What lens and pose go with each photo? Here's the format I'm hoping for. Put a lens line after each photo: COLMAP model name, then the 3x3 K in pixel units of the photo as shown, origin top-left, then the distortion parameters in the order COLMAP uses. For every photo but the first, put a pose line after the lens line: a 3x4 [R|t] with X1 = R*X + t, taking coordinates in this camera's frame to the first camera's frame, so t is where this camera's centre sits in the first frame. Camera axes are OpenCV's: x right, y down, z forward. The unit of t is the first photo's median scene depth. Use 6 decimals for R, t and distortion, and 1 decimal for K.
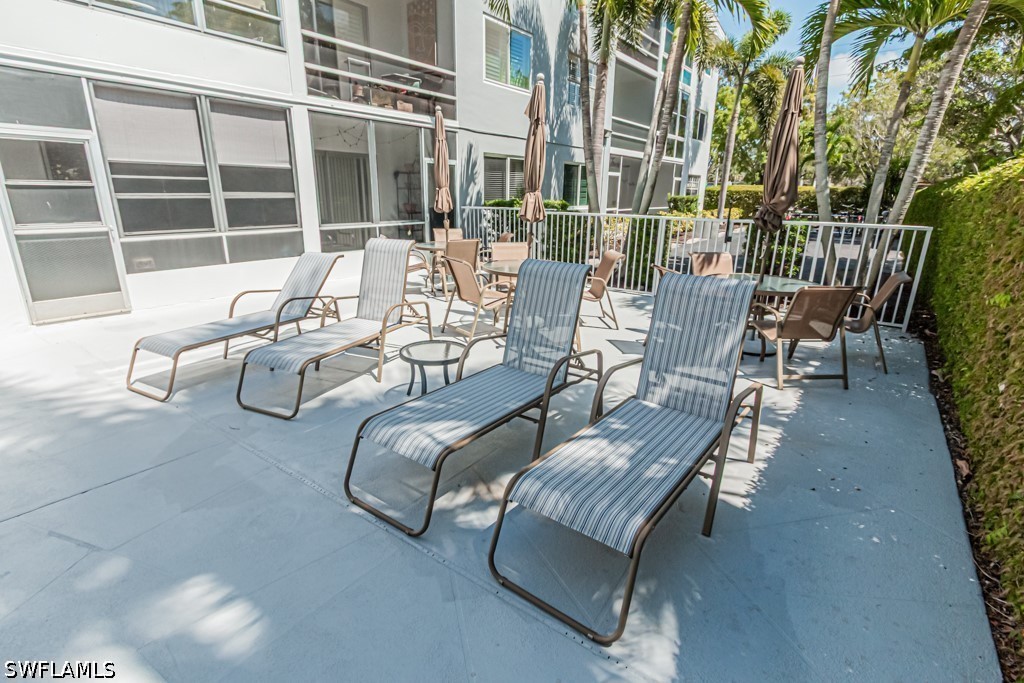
lens RADIAL K [[521.1, 0, 512.0], [0, 521.1, 341.5], [0, 0, 1]] dist [0.000612, -0.000311]
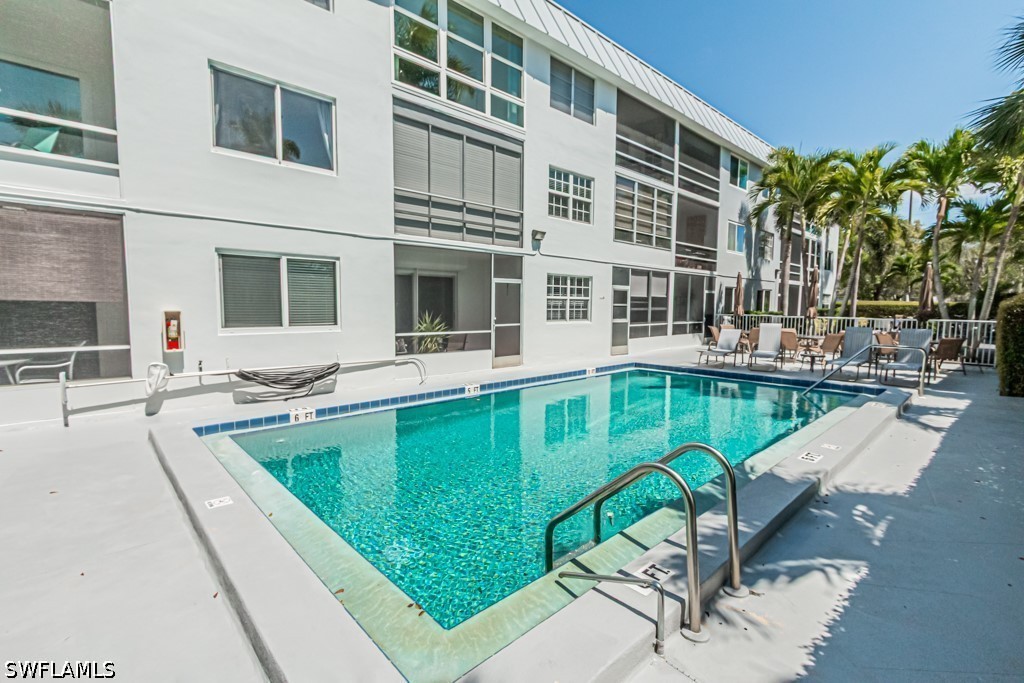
lens RADIAL K [[468.3, 0, 512.0], [0, 468.3, 341.5], [0, 0, 1]] dist [0.002712, 0.000249]
pose [[0.979225, 0.007641, -0.202632, -0.728692], [-0.049213, 0.978369, -0.200926, 0.324899], [0.196714, 0.206724, 0.958420, -1.140303]]
